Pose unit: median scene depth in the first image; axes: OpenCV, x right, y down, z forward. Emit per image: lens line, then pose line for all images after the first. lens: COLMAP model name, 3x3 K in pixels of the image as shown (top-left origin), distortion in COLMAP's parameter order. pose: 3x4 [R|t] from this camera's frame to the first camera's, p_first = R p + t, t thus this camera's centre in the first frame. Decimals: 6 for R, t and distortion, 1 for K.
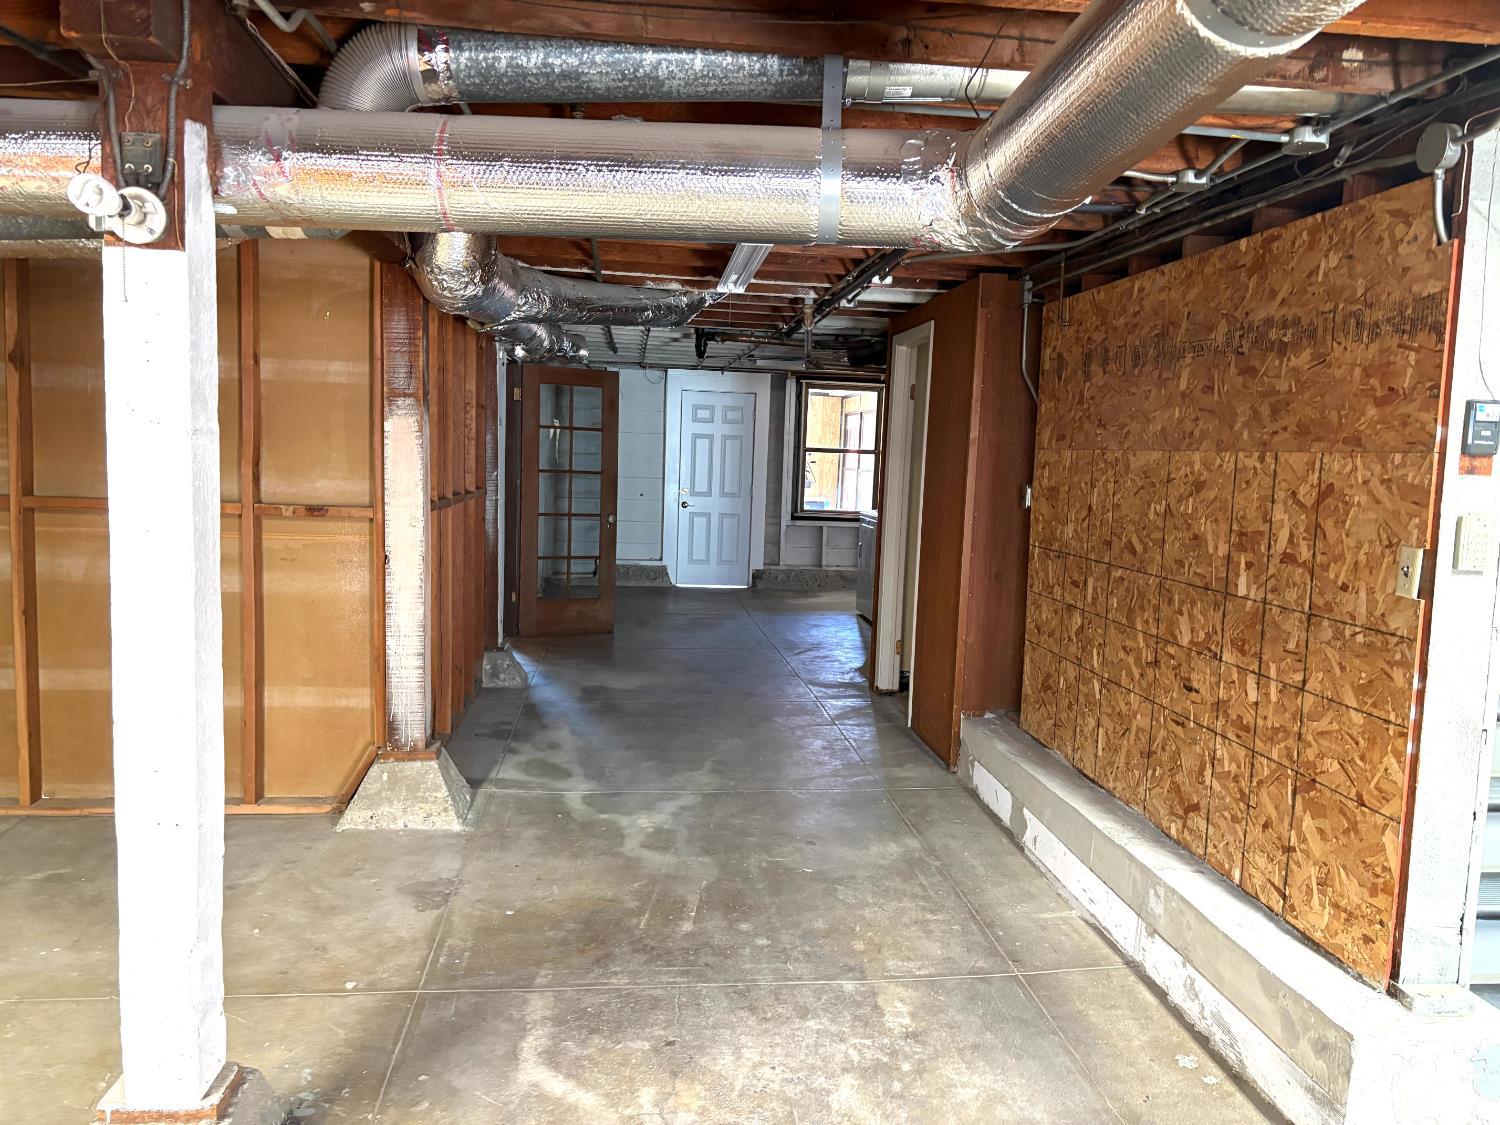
lens RADIAL K [[1135.6, 0, 750.0], [0, 1135.6, 562.5], [0, 0, 1]] dist [0.065444, -0.071989]
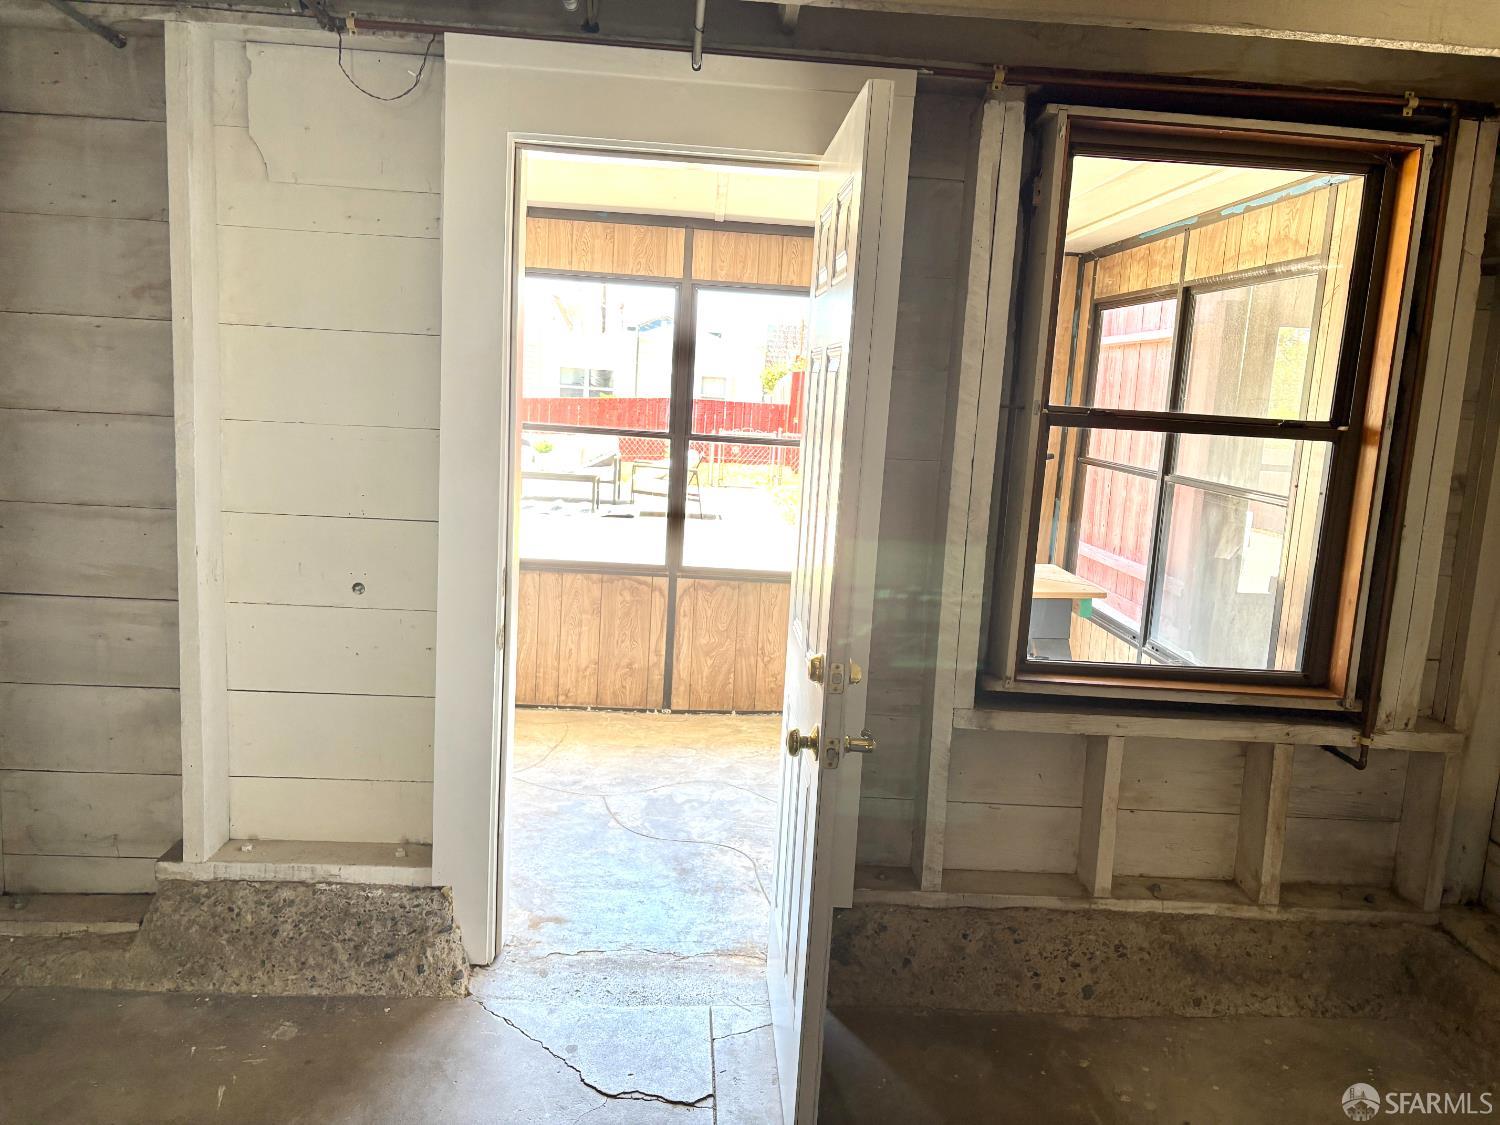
lens RADIAL K [[1135.6, 0, 750.0], [0, 1135.6, 562.5], [0, 0, 1]] dist [0.065444, -0.071989]
pose [[0.998255, 0.031365, -0.050034, -0.002190], [-0.028762, 0.998237, 0.051917, -0.249481], [0.051574, -0.050387, 0.997397, 2.390218]]
